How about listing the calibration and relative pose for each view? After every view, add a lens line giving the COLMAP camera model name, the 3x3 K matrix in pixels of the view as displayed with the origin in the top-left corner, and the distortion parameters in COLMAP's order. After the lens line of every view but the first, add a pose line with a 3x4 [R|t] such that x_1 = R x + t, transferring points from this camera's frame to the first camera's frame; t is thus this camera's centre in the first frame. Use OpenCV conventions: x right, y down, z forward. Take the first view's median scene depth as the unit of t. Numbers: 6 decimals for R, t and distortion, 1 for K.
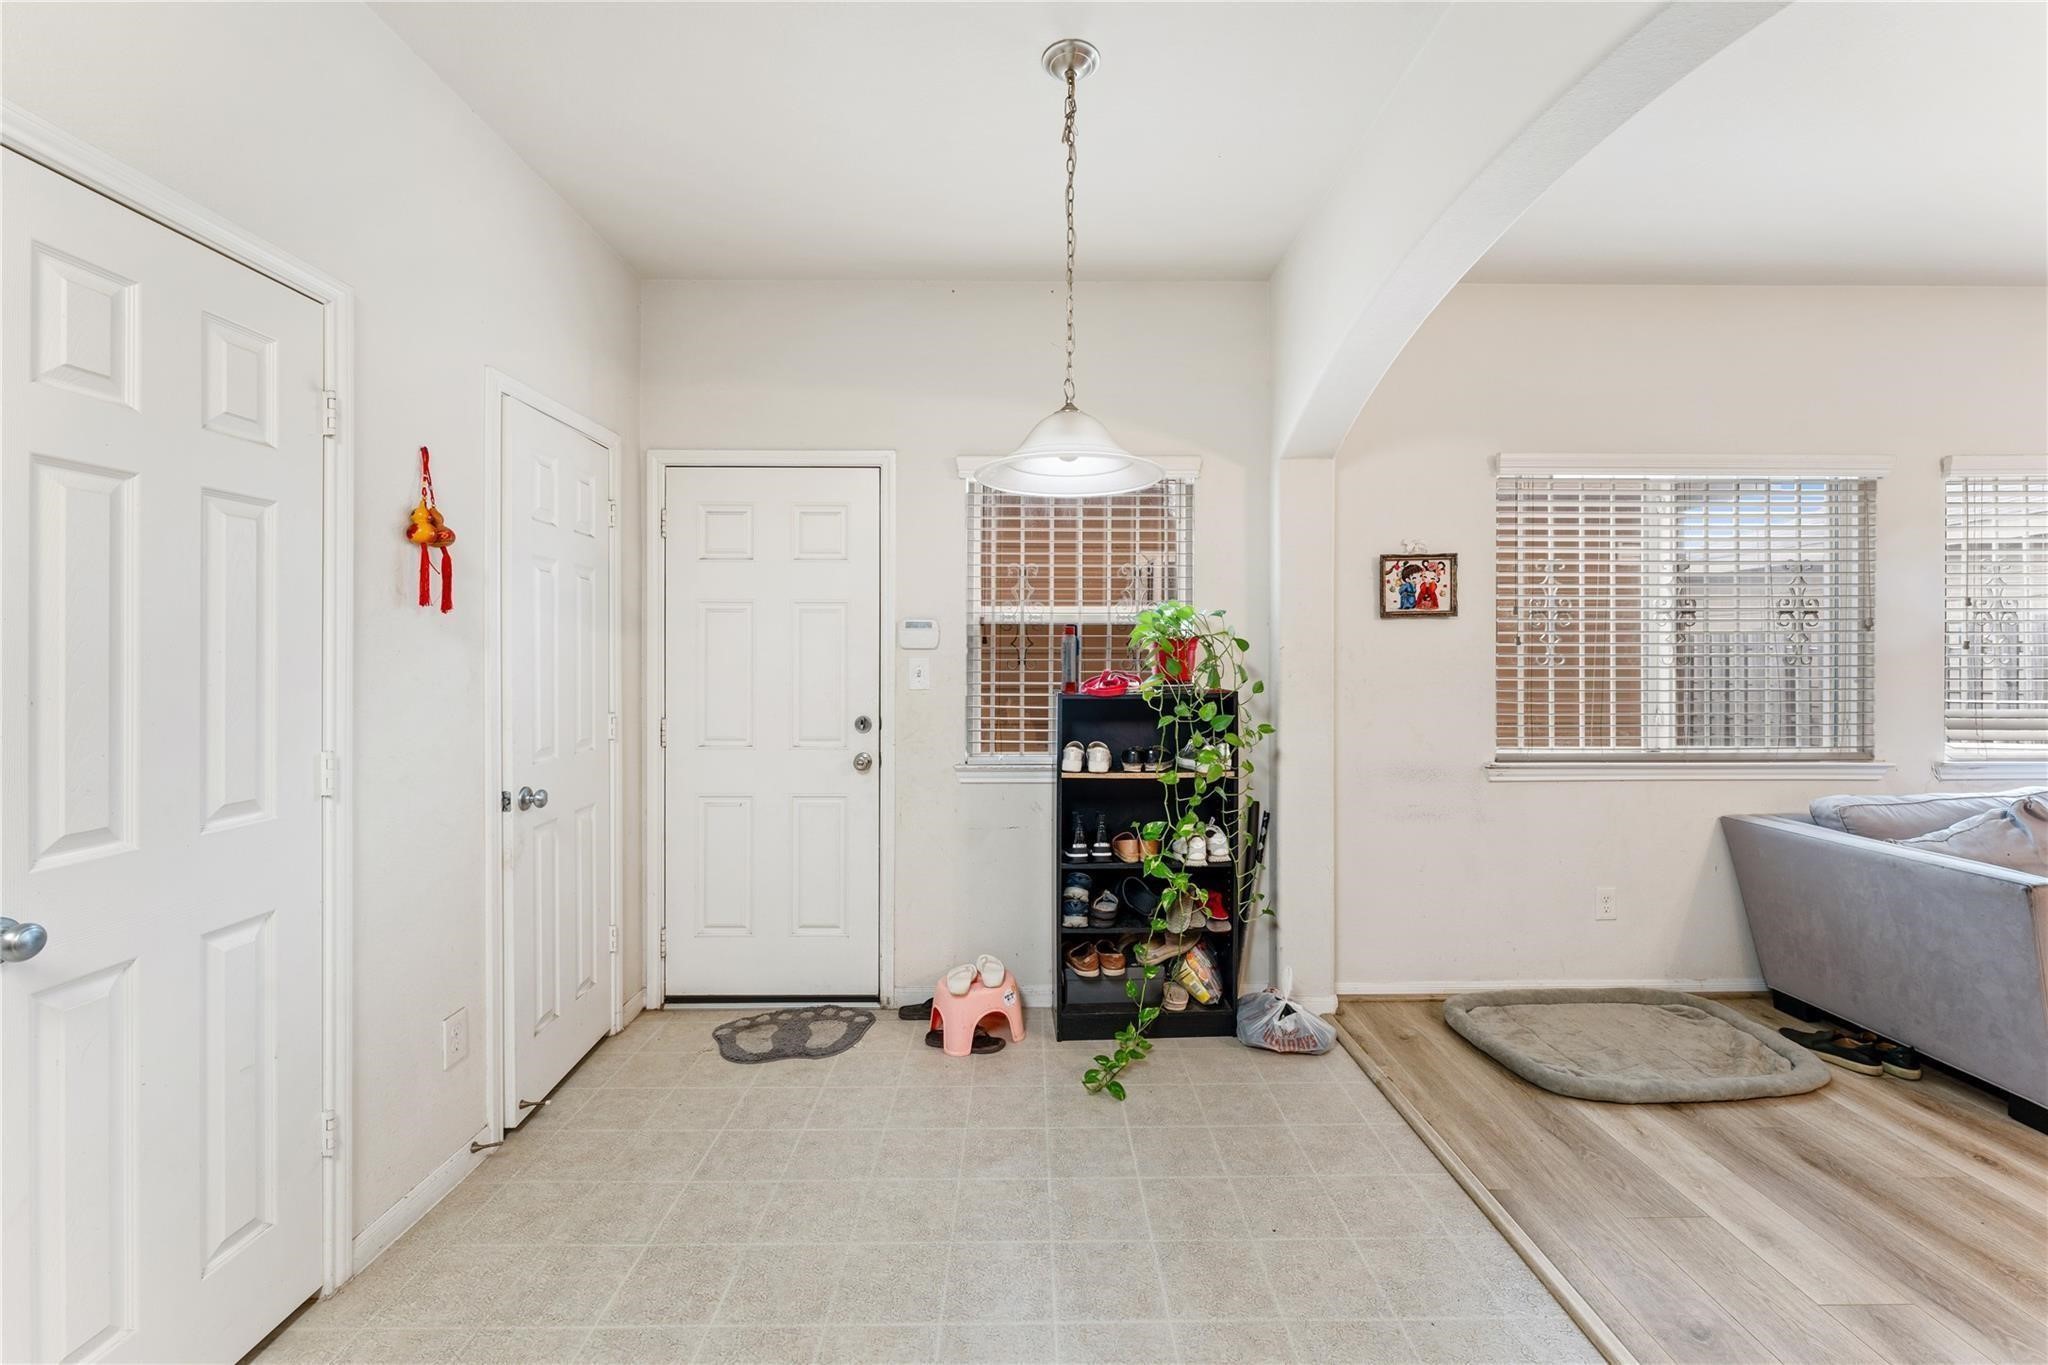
lens RADIAL K [[820.5, 0, 1032.8], [0, 820.5, 656.6], [0, 0, 1]] dist [-0.000272, 0.000145]
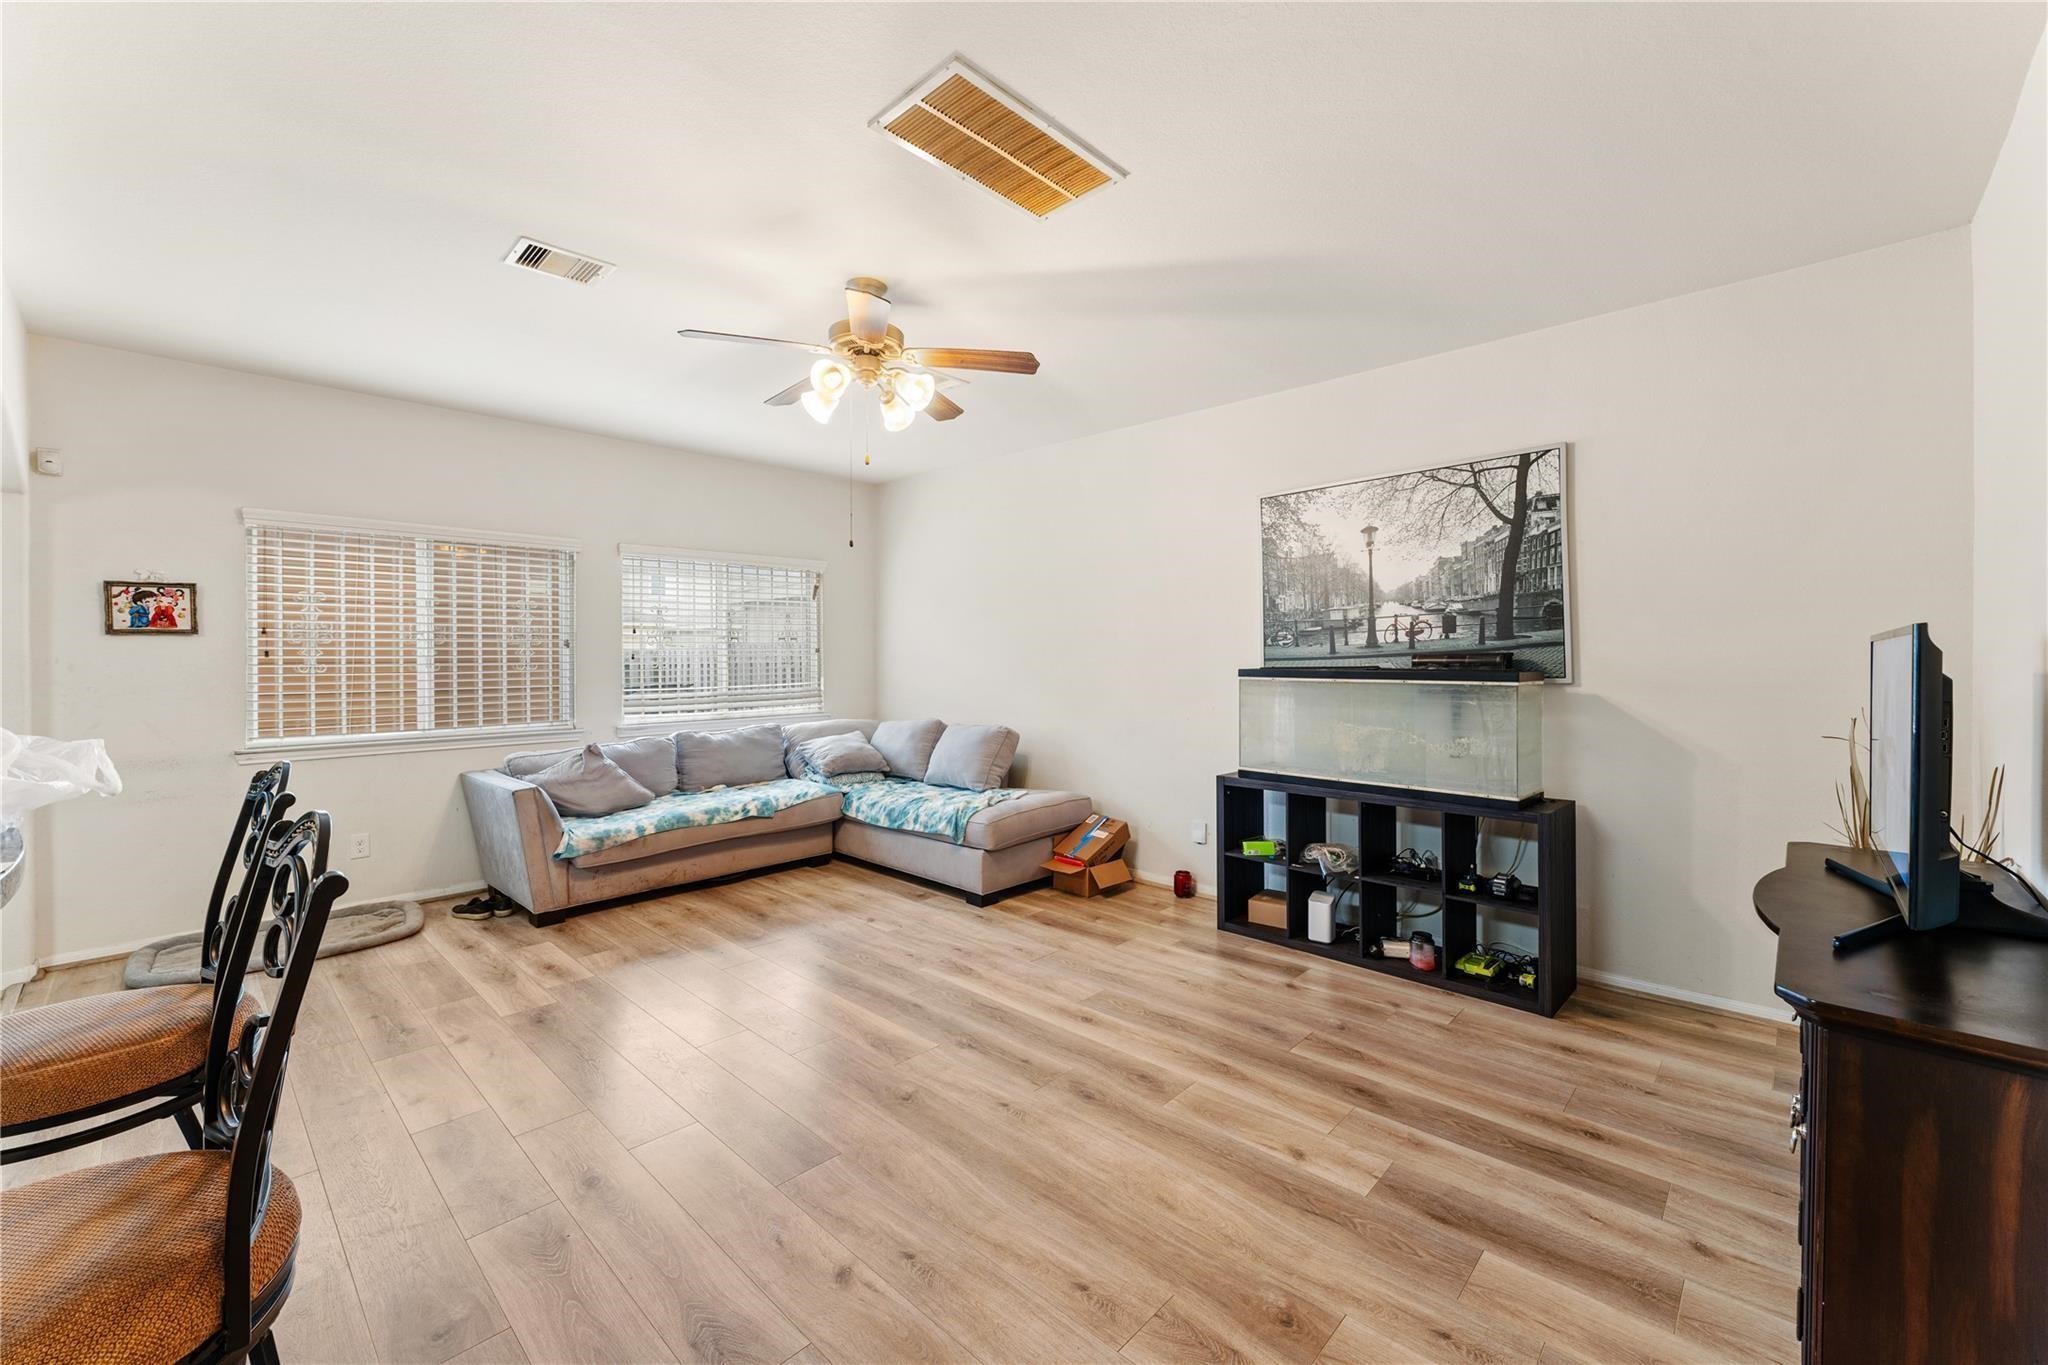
lens RADIAL K [[820.5, 0, 1031.7], [0, 820.5, 671.1], [0, 0, 1]] dist [-0.000272, 0.000145]
pose [[0.712996, -0.011534, 0.701073, 0.589515], [0.010984, 0.999926, 0.005280, 0.015094], [-0.701082, 0.003936, 0.713070, -0.835782]]
